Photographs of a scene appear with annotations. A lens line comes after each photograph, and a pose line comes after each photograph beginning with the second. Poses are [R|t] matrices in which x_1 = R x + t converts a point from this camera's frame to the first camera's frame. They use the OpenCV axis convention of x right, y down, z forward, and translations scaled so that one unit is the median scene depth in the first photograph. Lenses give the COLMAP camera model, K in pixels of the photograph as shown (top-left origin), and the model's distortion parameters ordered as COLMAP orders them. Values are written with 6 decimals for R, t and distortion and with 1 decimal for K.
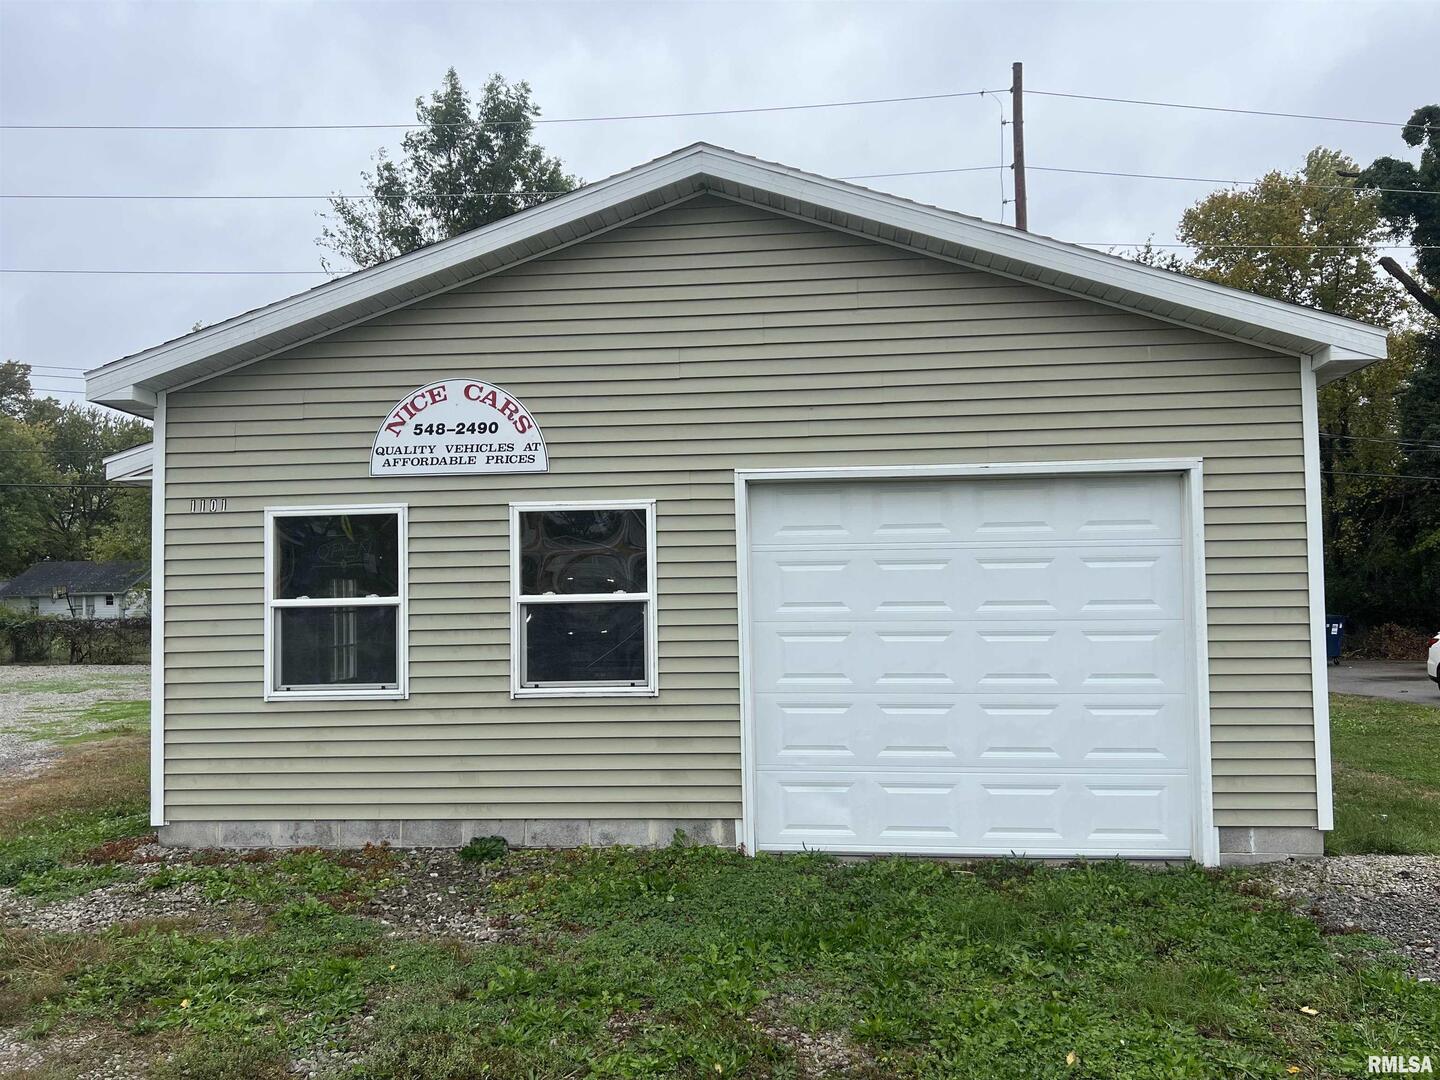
lens RADIAL K [[1091.3, 0, 725.3], [0, 1091.3, 528.8], [0, 0, 1]] dist [0.088150, 0.001048]
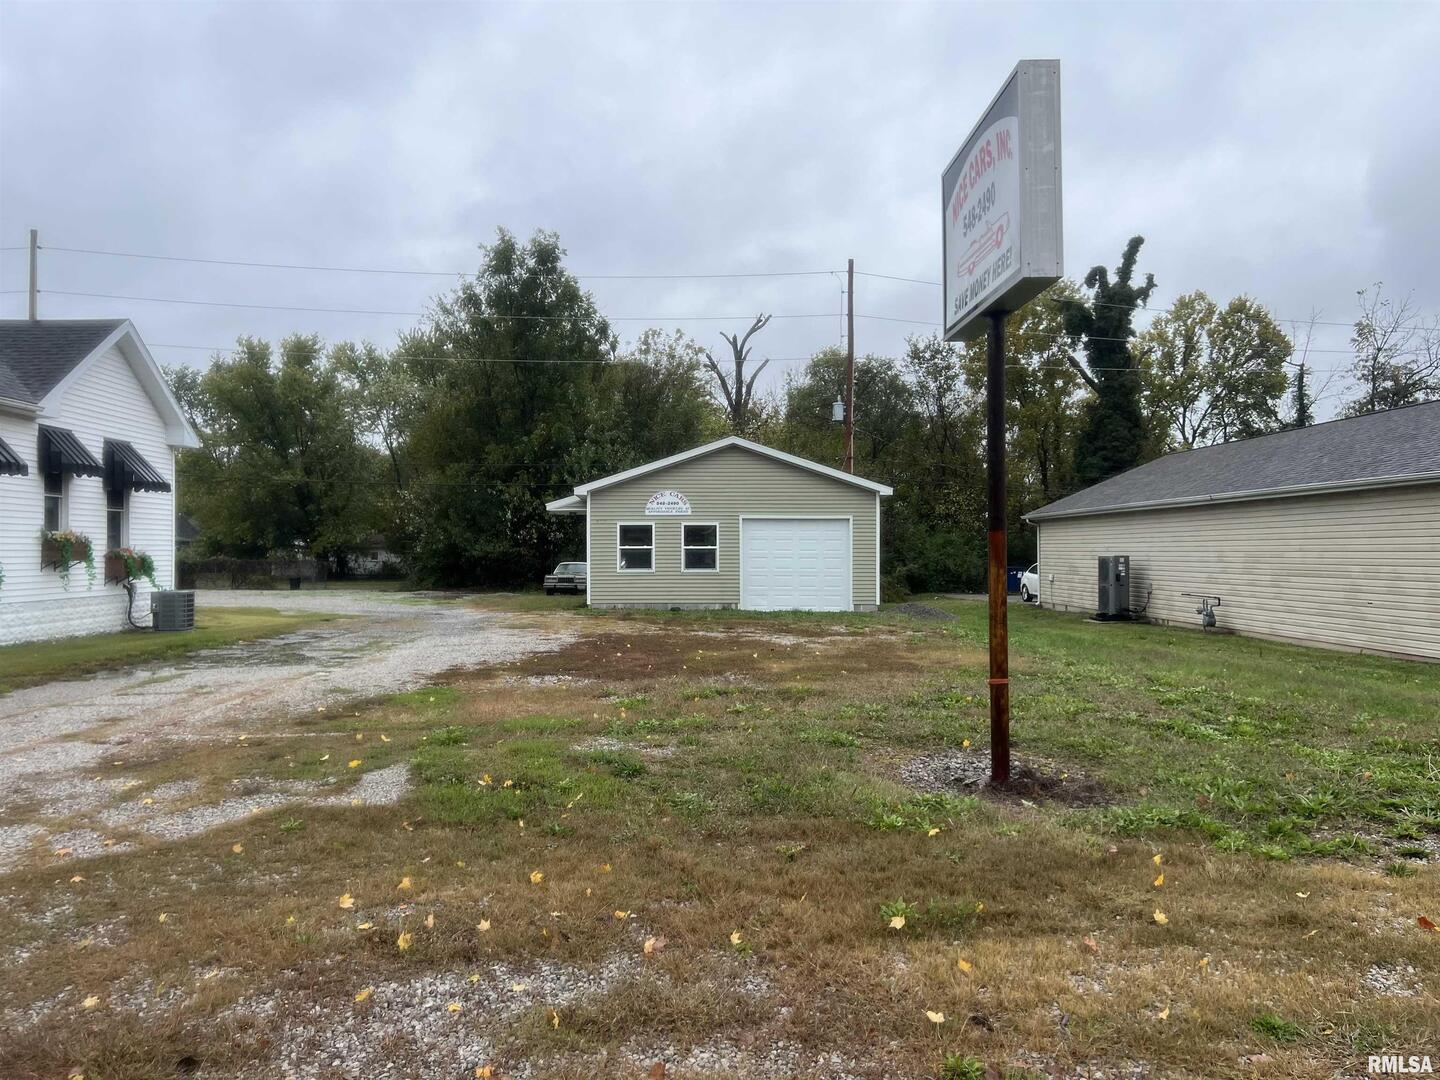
lens RADIAL K [[1091.3, 0, 717.8], [0, 1091.3, 542.4], [0, 0, 1]] dist [0.088150, 0.001048]
pose [[0.994949, 0.015756, 0.099137, -0.450806], [-0.020003, 0.998918, 0.041991, -0.119822], [-0.098369, -0.043762, 0.994187, -2.874353]]
